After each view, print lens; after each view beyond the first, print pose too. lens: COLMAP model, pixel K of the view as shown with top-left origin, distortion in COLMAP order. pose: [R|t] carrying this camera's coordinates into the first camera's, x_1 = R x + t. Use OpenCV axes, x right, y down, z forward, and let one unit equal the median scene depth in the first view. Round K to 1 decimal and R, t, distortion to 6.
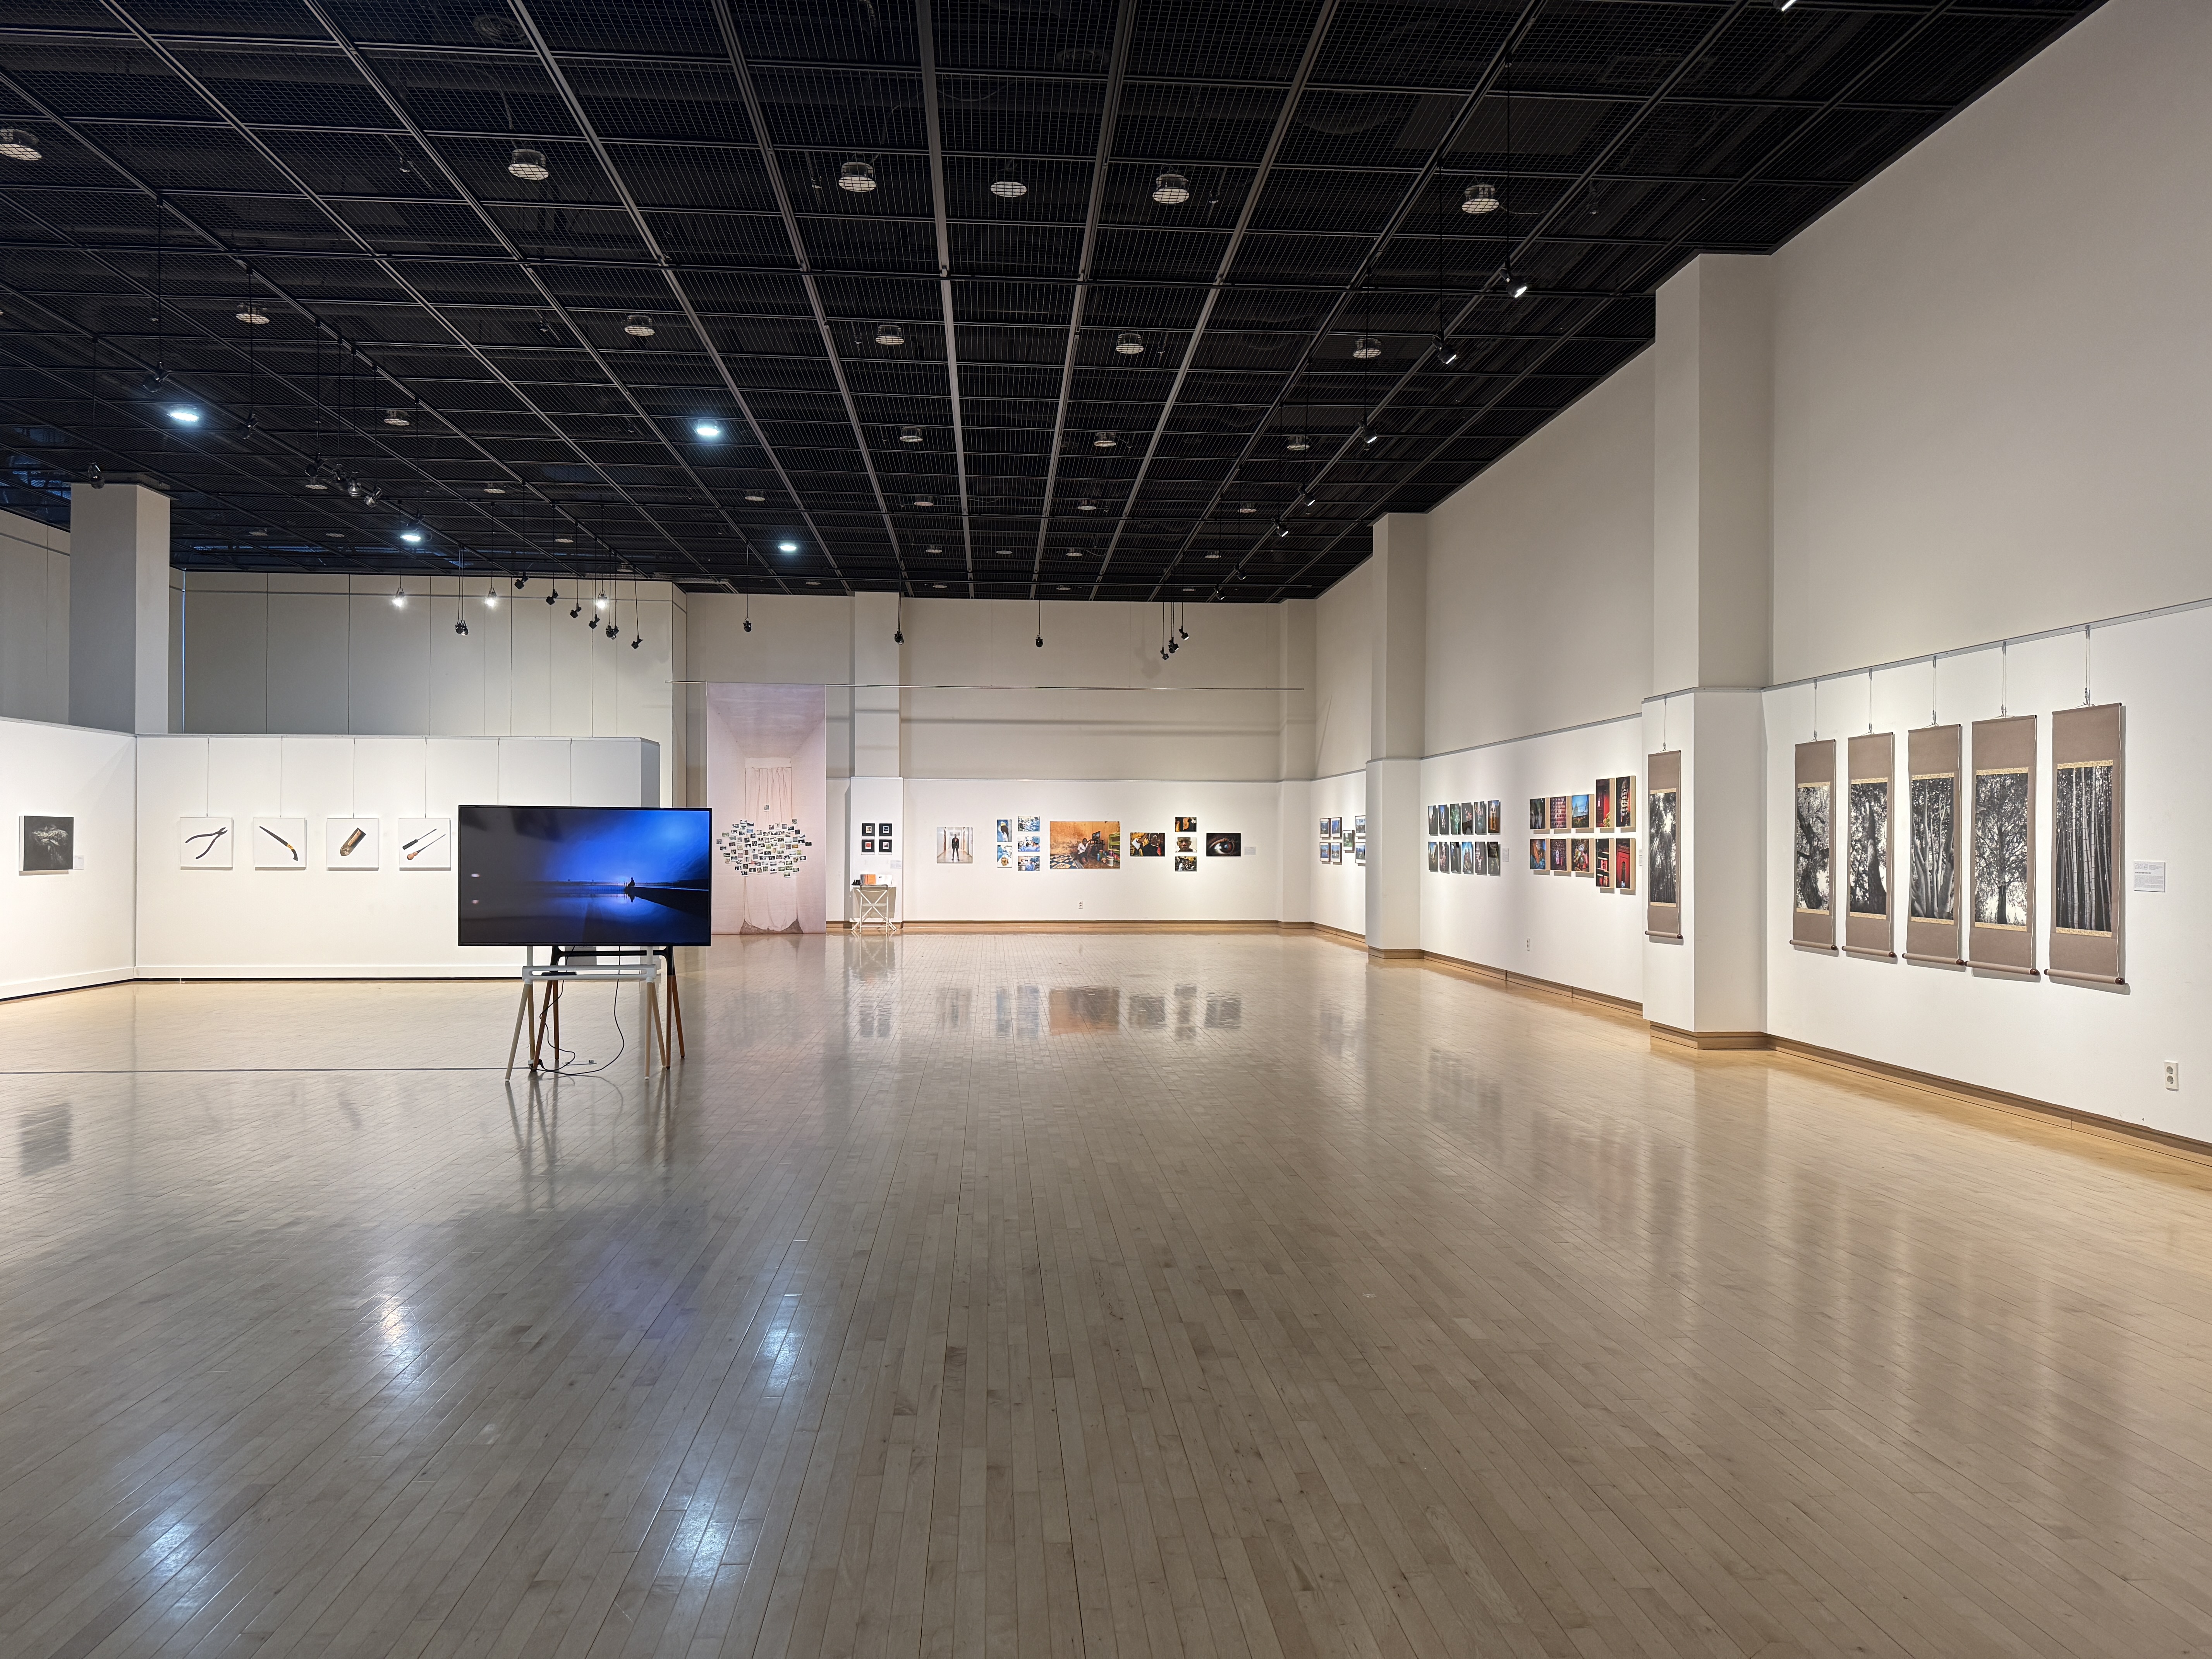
lens RADIAL K [[1542.6, 0, 1106.9], [0, 1542.6, 840.3], [0, 0, 1]] dist [0.028873, -0.019806]
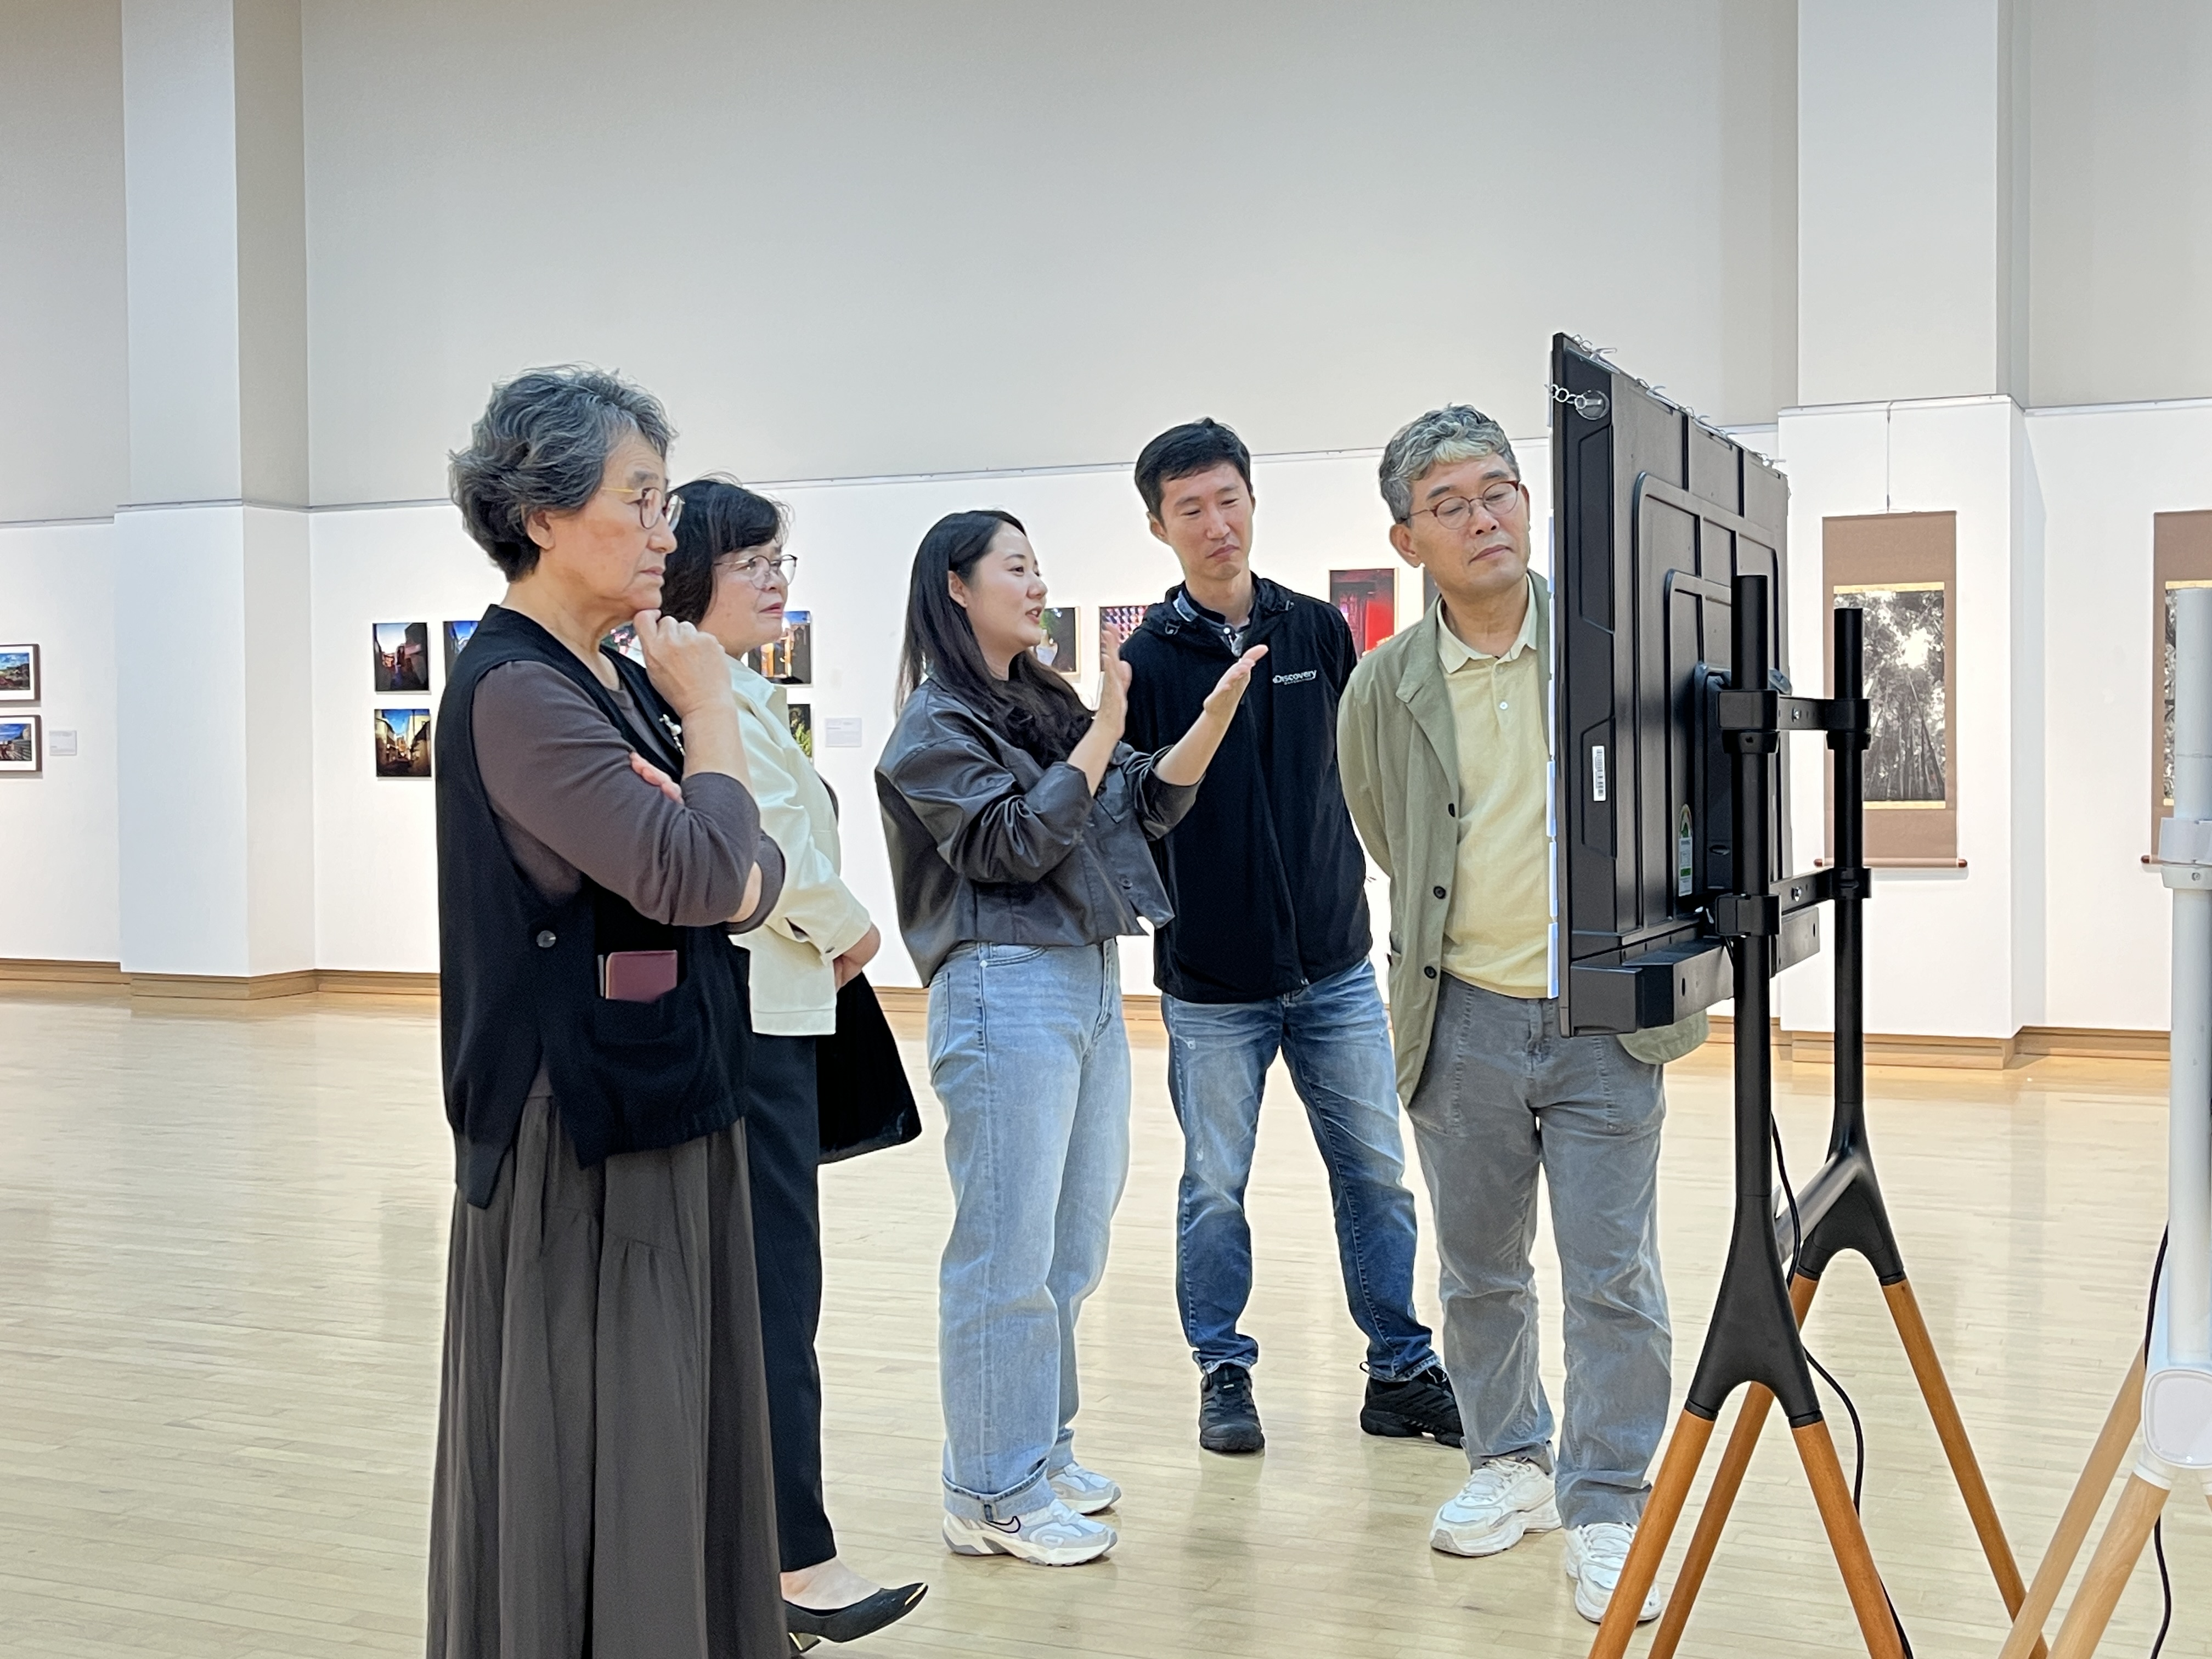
lens RADIAL K [[2501.8, 0, 1108.4], [0, 2501.8, 816.5], [0, 0, 1]] dist [0.032780, 0.000000]
pose [[0.453409, -0.010198, 0.891244, -0.630425], [-0.001617, 0.999923, 0.012265, 0.043555], [-0.891301, -0.007002, 0.453358, 1.038117]]
